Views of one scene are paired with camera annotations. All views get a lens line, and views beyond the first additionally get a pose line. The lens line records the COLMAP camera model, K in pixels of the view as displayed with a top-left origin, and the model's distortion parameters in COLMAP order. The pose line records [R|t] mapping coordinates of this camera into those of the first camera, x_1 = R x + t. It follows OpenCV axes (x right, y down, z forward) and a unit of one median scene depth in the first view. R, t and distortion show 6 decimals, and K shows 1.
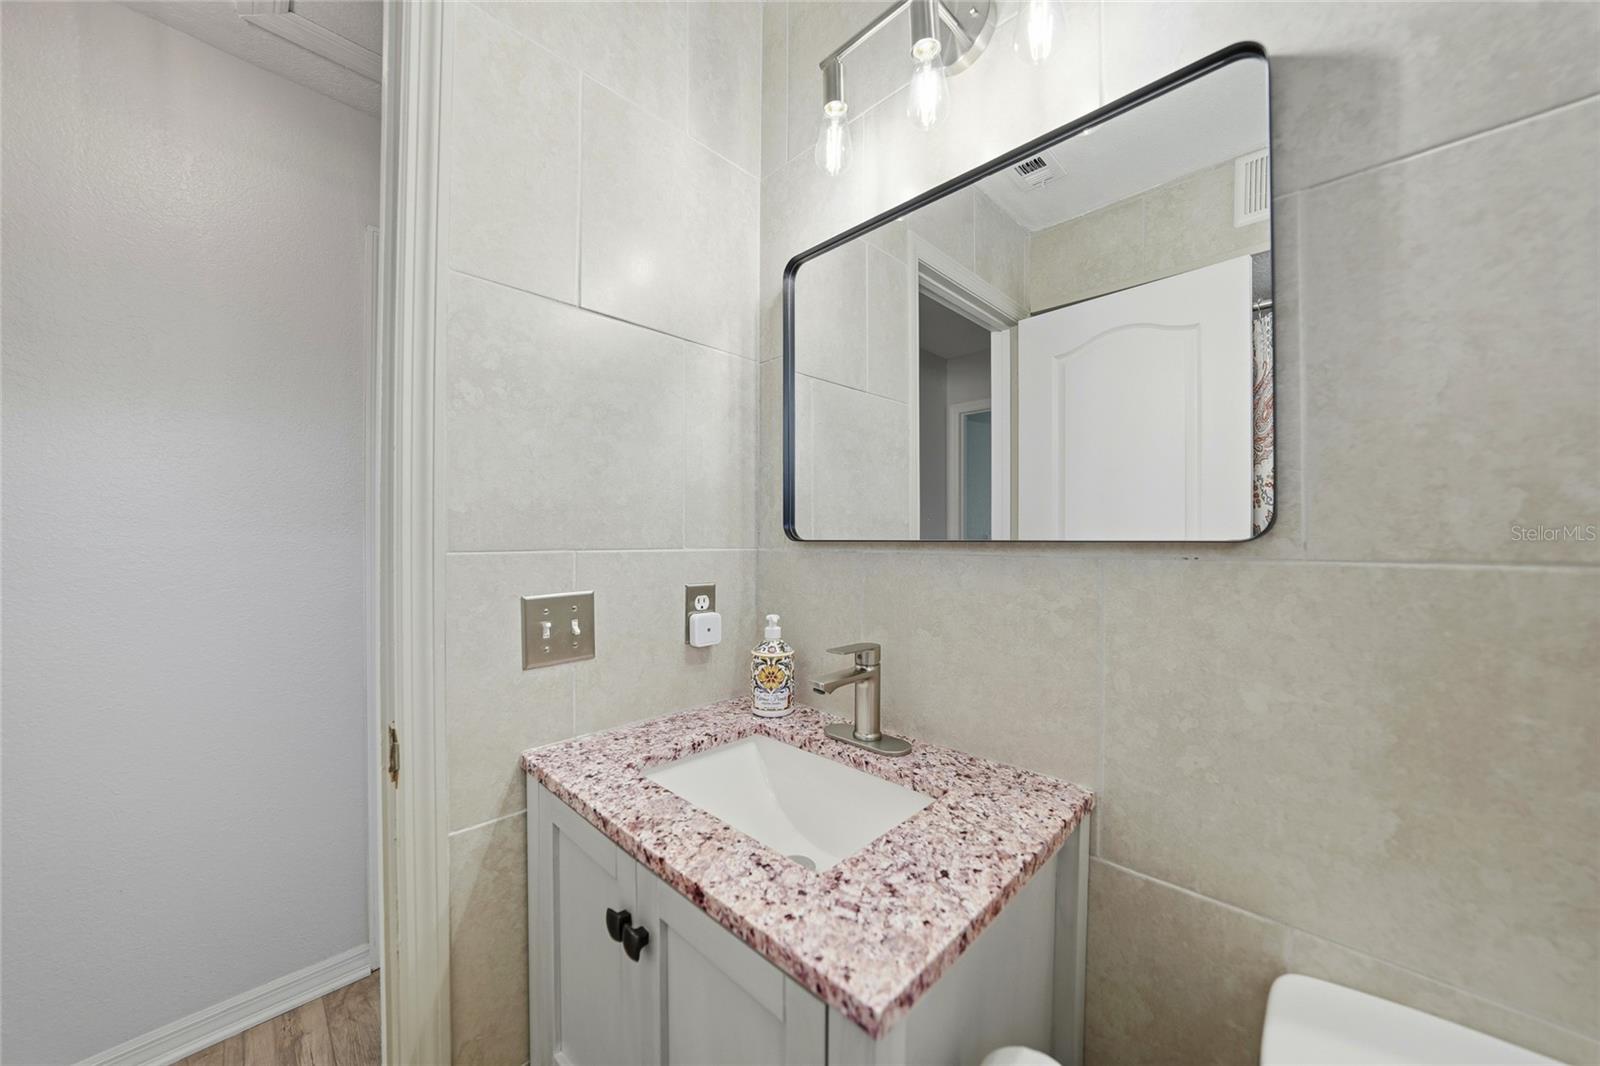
lens RADIAL K [[564.4, 0, 798.9], [0, 564.4, 531.6], [0, 0, 1]] dist [-0.024482, 0.005158]
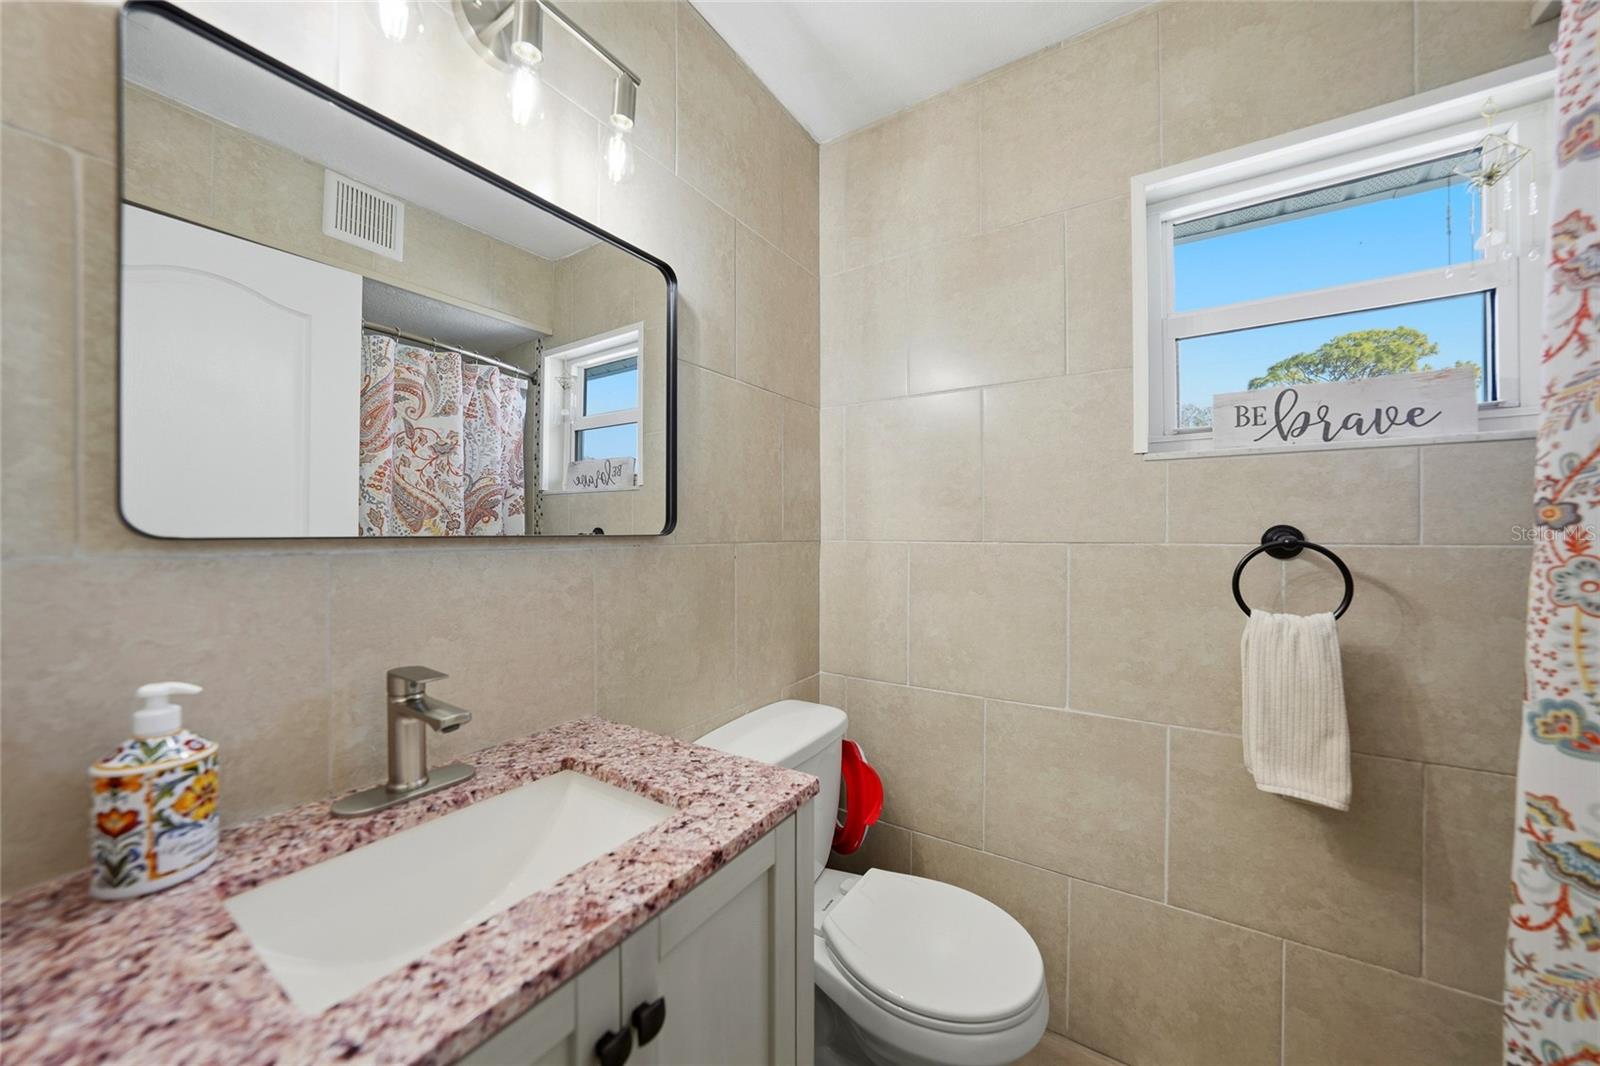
lens RADIAL K [[564.4, 0, 798.9], [0, 564.4, 531.6], [0, 0, 1]] dist [-0.024482, 0.005158]
pose [[-0.194482, 0.005604, 0.980890, -0.957416], [-0.006050, 0.999958, -0.006913, 0.014753], [-0.980887, -0.007279, -0.194440, 0.790535]]
